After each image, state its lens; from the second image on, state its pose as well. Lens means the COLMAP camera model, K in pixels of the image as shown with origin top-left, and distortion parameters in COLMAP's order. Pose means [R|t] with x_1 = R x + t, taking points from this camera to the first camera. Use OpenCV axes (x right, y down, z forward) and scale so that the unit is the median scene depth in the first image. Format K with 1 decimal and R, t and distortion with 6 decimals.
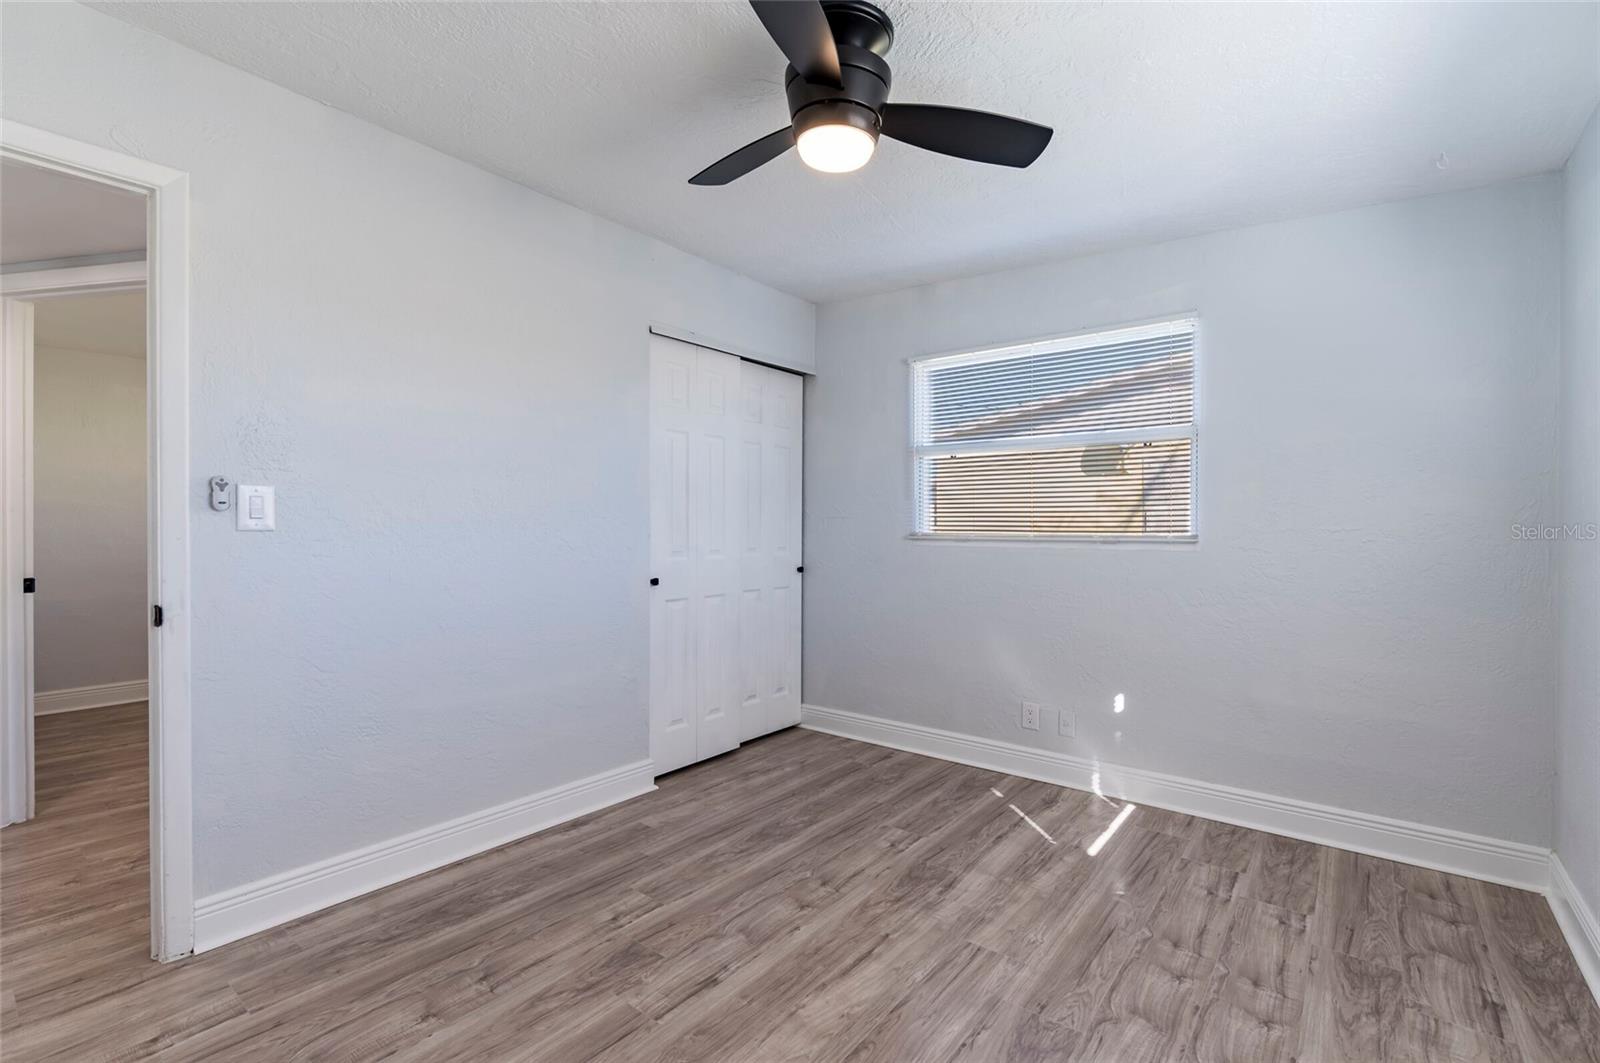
lens RADIAL K [[705.5, 0, 800.0], [0, 705.5, 531.5], [0, 0, 1]] dist [0.000057, 0.000035]
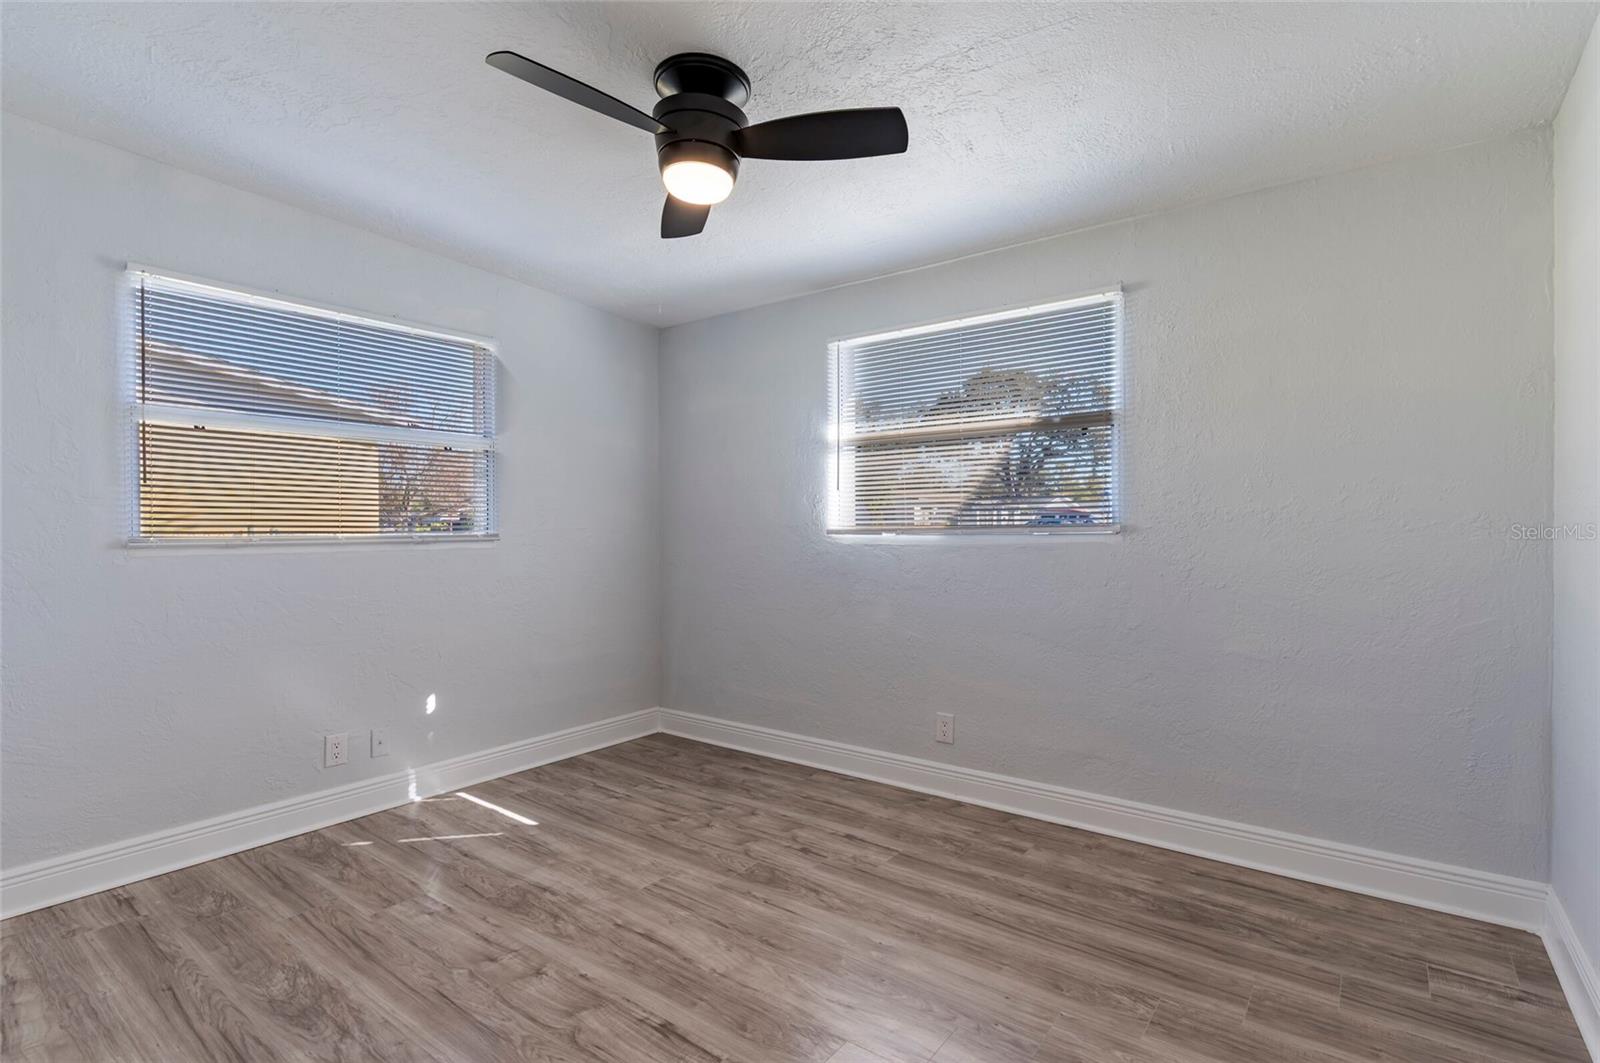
lens RADIAL K [[766.0, 0, 800.0], [0, 766.0, 531.5], [0, 0, 1]] dist [0.000381, 0.000196]
pose [[-0.014387, -0.007441, 0.999869, -0.754050], [0.010356, 0.999918, 0.007591, -0.003110], [-0.999843, 0.010464, -0.014309, 0.568220]]
